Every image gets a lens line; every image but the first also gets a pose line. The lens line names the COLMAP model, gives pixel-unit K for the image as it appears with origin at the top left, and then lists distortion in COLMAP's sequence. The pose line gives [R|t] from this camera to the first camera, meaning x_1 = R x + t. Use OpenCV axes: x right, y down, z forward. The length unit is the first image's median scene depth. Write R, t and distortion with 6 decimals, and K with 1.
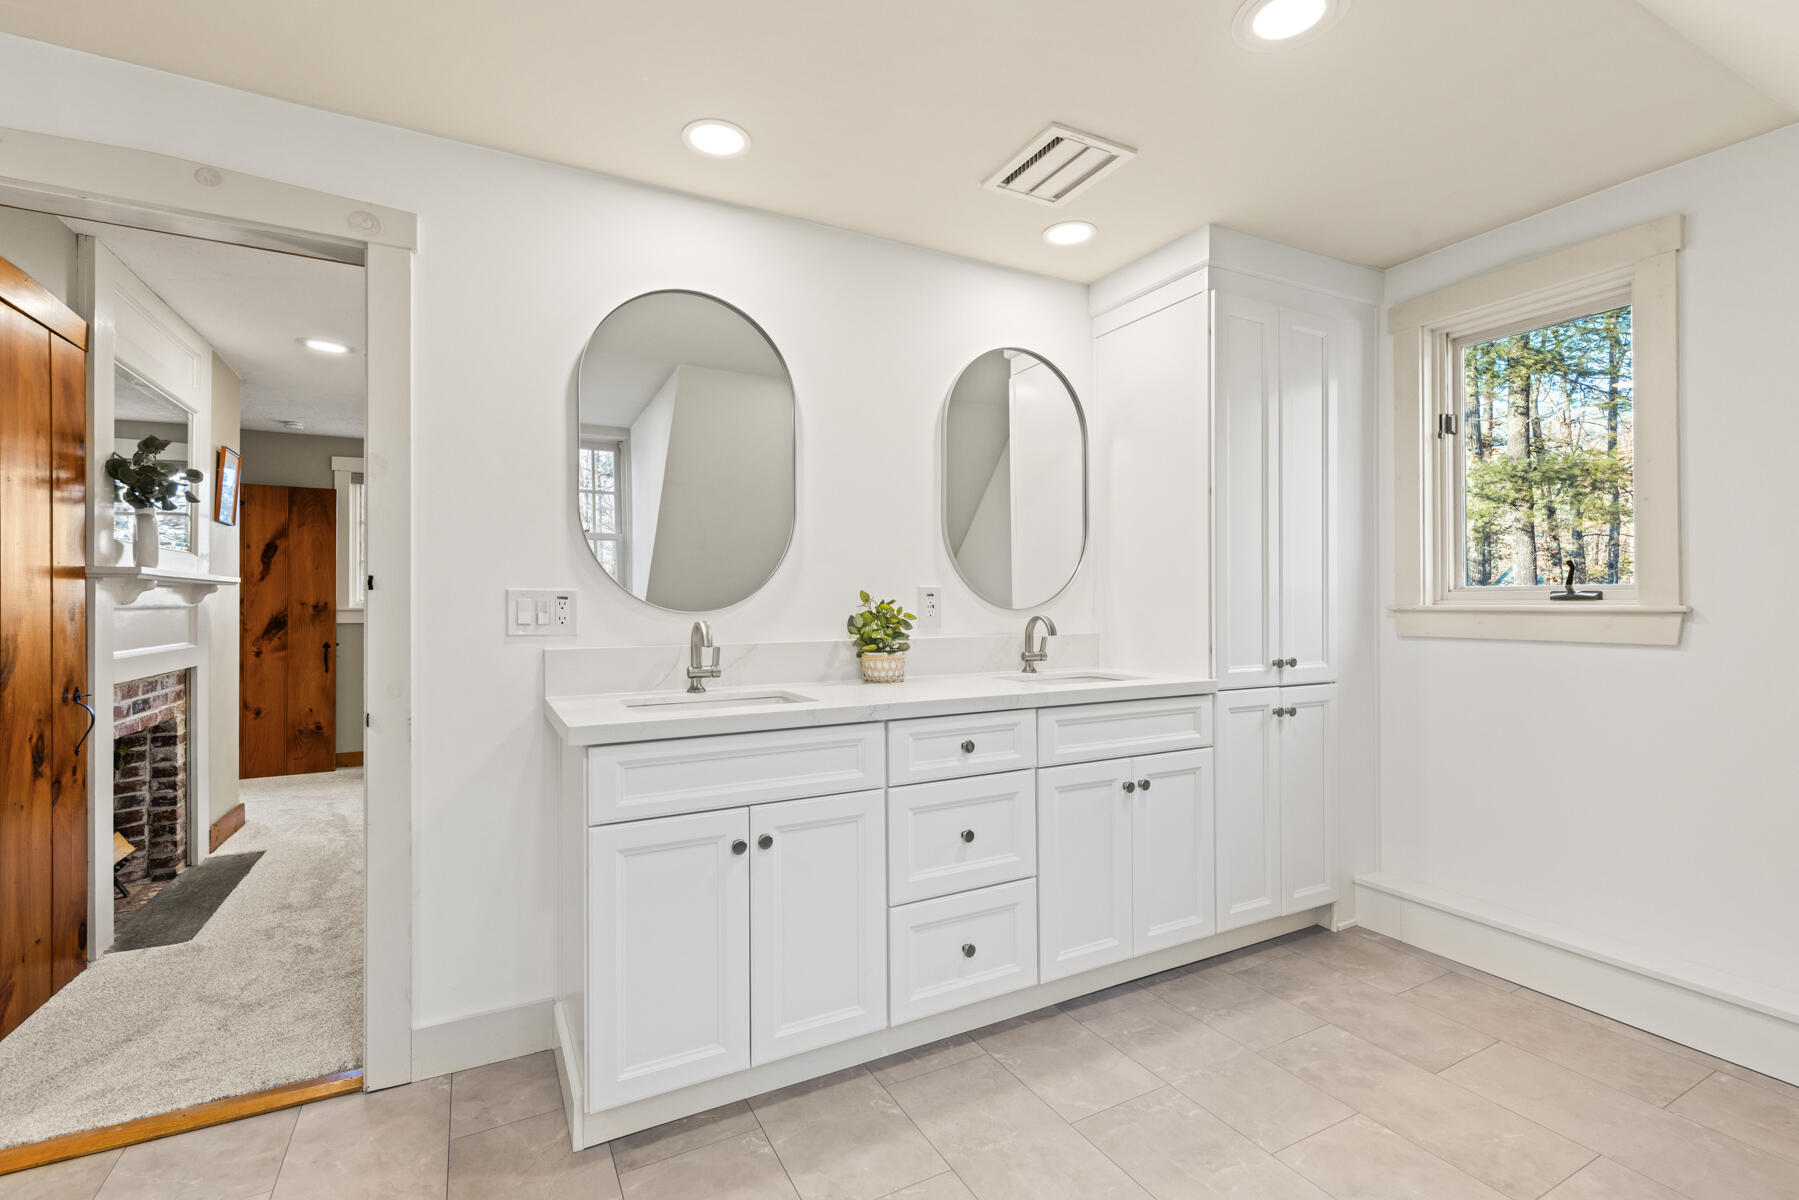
lens RADIAL K [[808.9, 0, 902.4], [0, 808.9, 598.0], [0, 0, 1]] dist [0.009899, -0.001453]
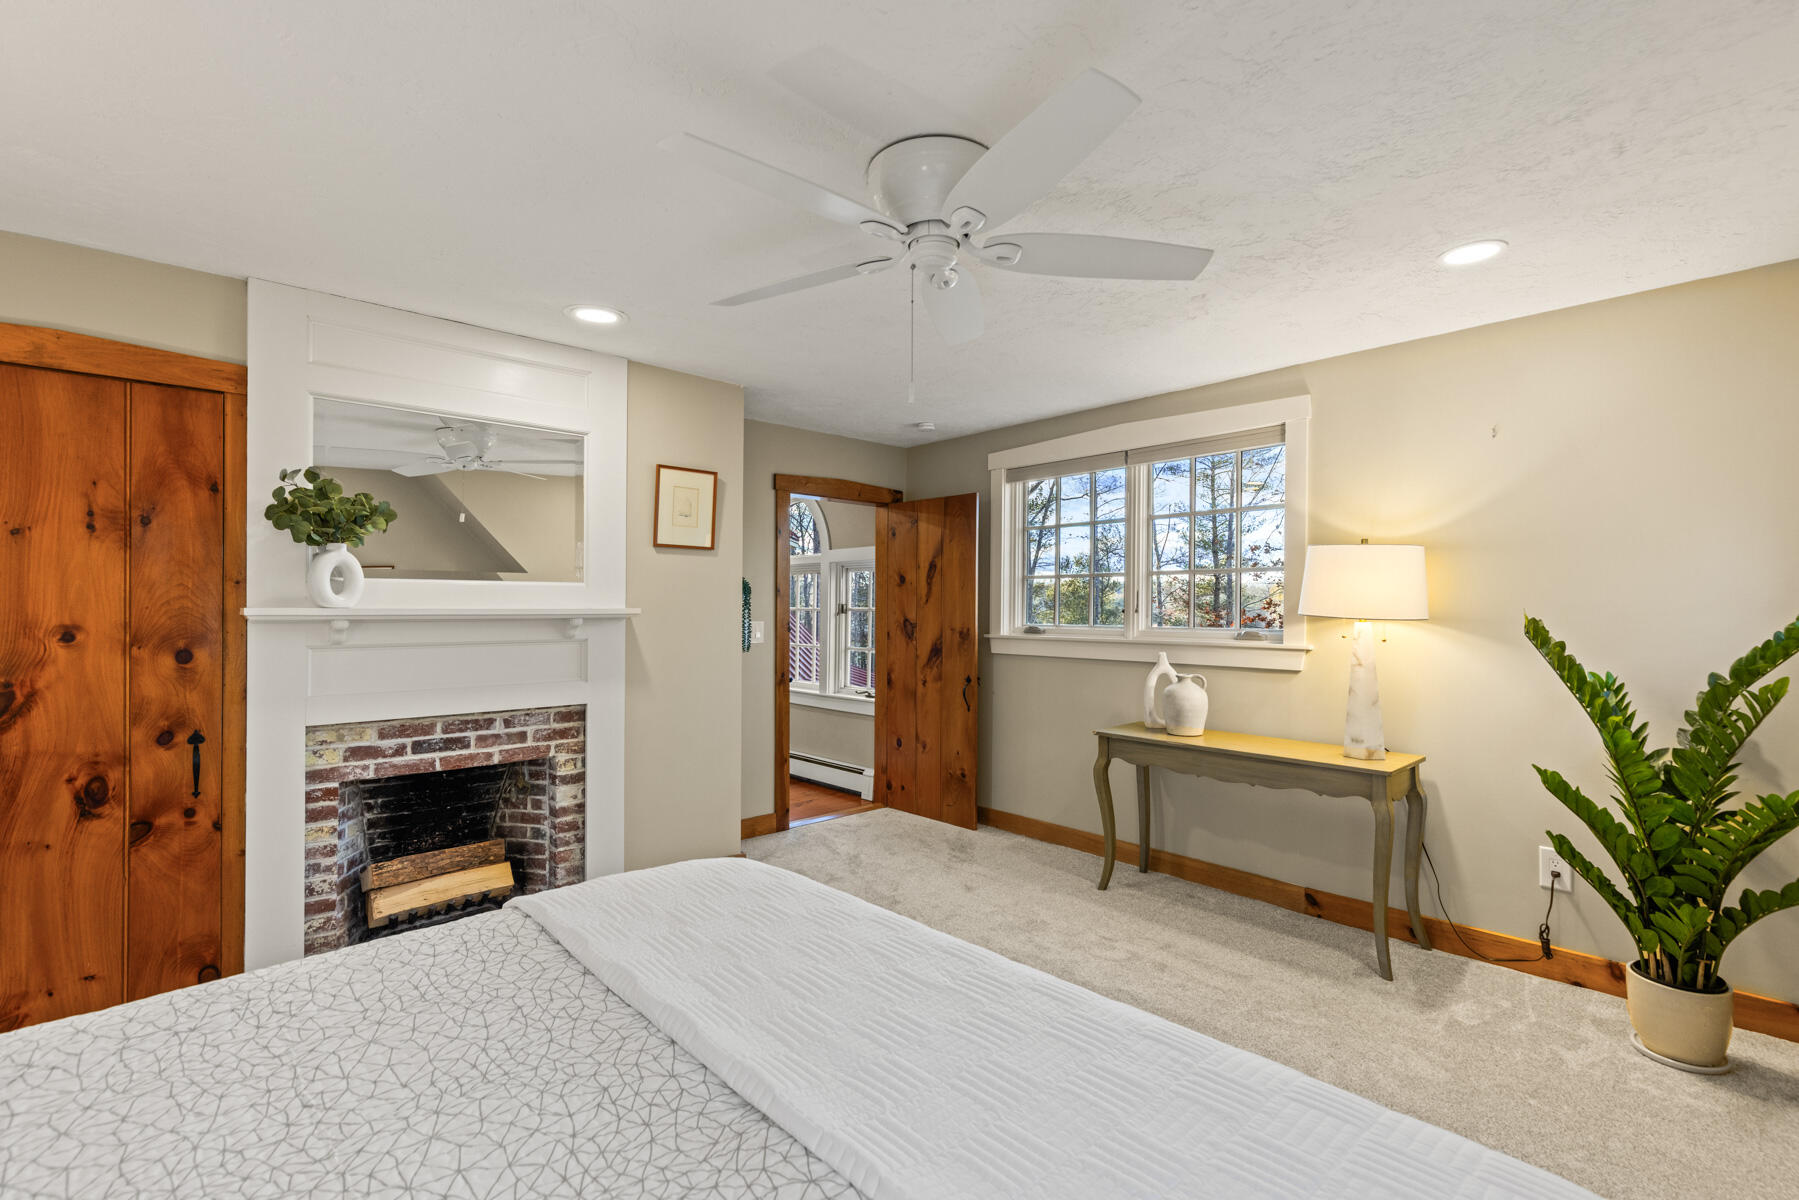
lens RADIAL K [[808.9, 0, 899.0], [0, 808.9, 603.8], [0, 0, 1]] dist [0.009899, -0.001453]
pose [[0.262900, 0.001063, -0.964823, 0.082564], [0.000357, 0.999999, 0.001198, -0.021229], [0.964823, -0.000659, 0.262899, 0.714315]]
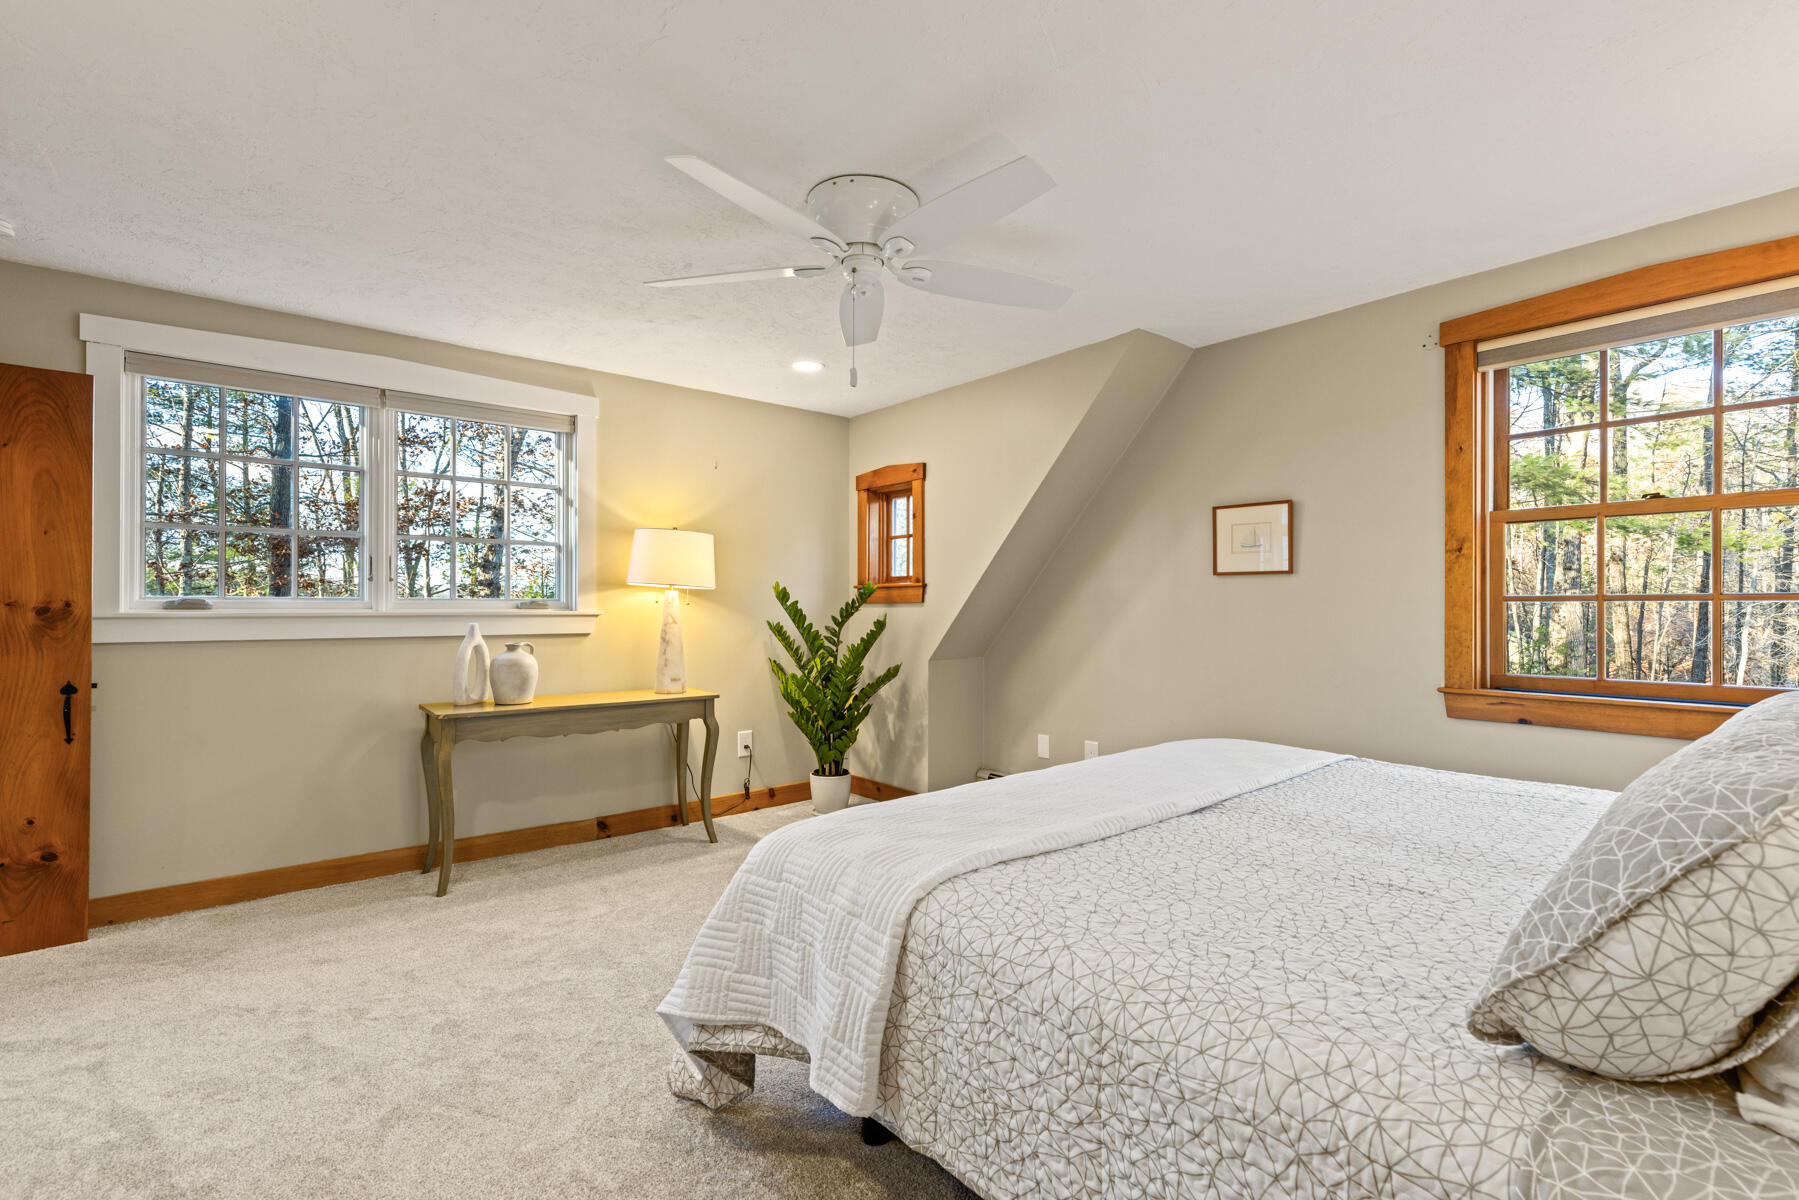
lens RADIAL K [[808.9, 0, 901.1], [0, 808.9, 606.0], [0, 0, 1]] dist [0.009899, -0.001453]
pose [[0.977858, 0.006011, 0.209182, -0.318954], [-0.006159, 0.999981, 0.000060, 0.004977], [-0.209178, -0.001347, 0.977877, 0.410342]]
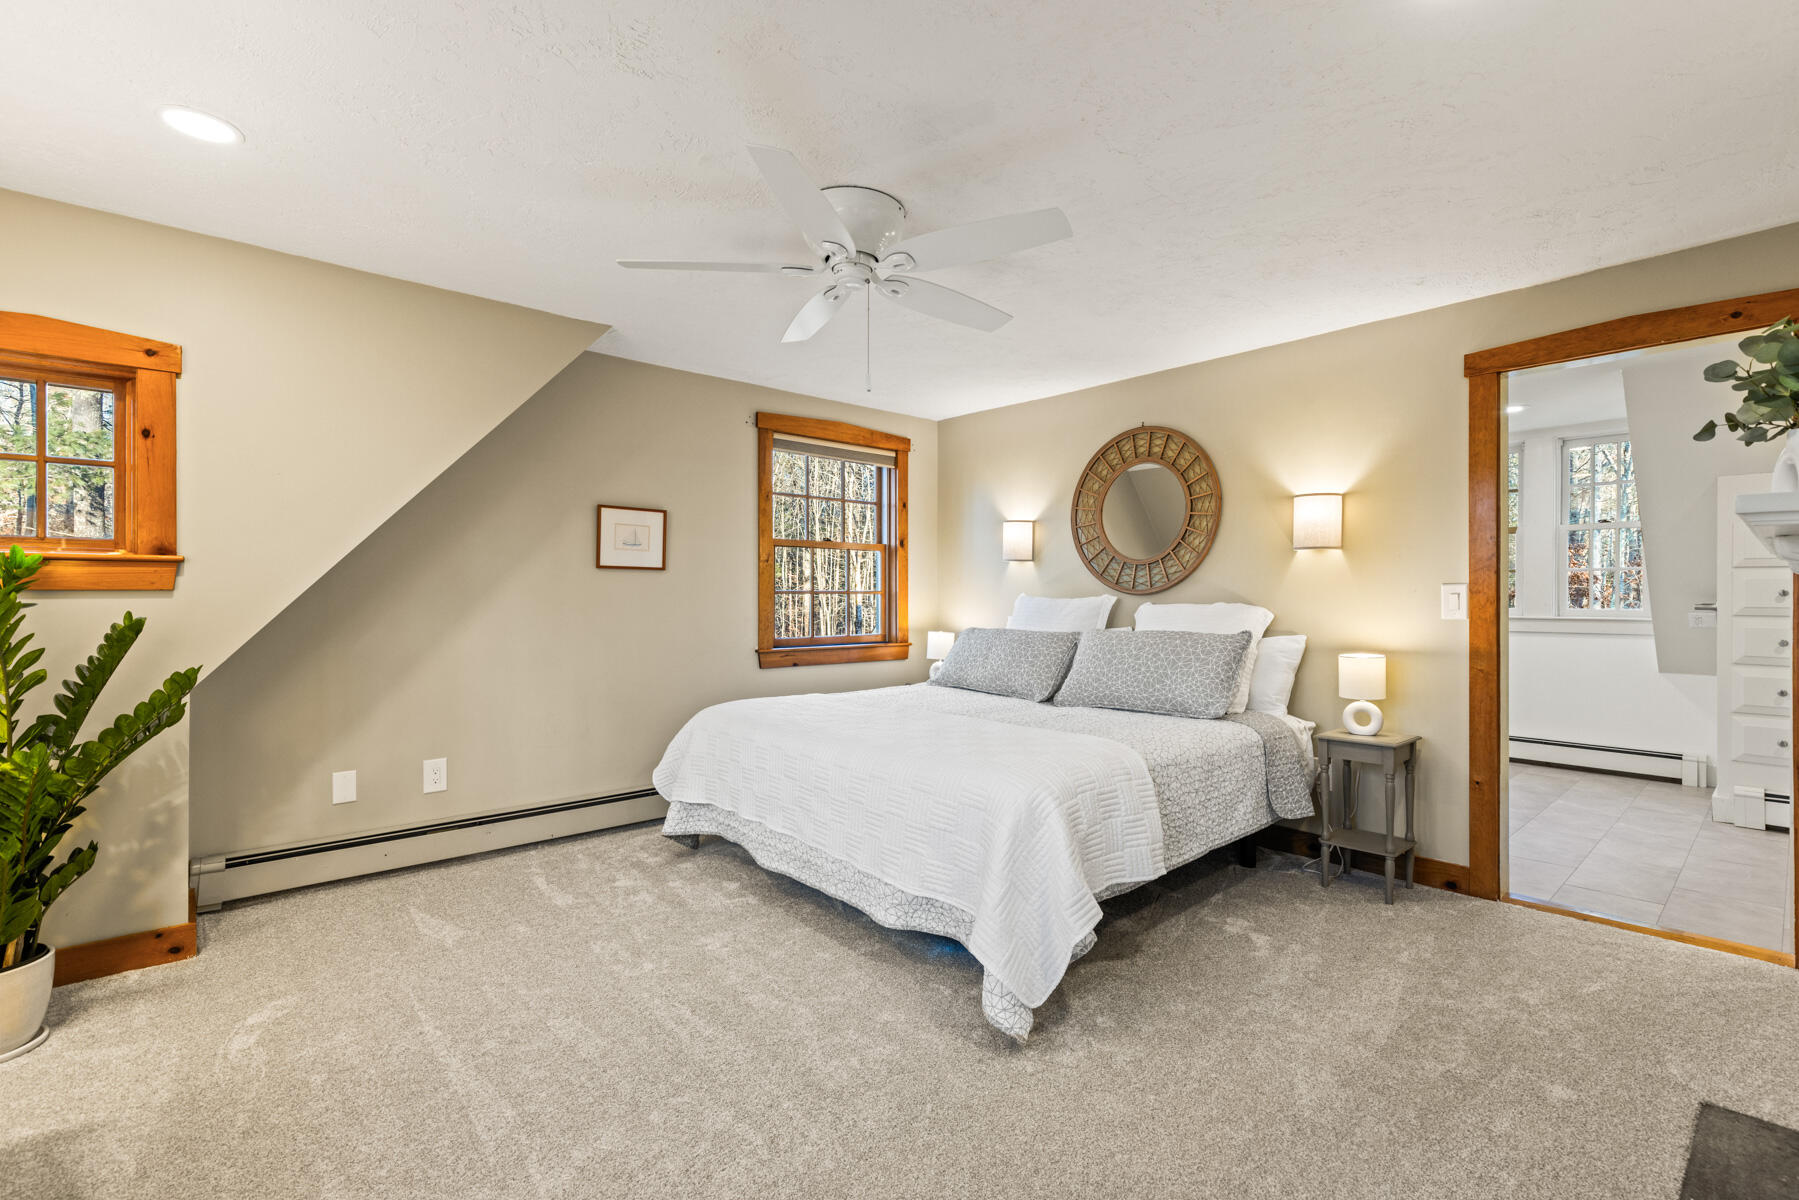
lens RADIAL K [[808.9, 0, 904.0], [0, 808.9, 597.9], [0, 0, 1]] dist [0.009899, -0.001453]
pose [[-0.241949, 0.002496, 0.970286, -0.685595], [-0.001187, 0.999995, -0.002869, 0.006212], [-0.970288, -0.001846, -0.241945, 0.912256]]
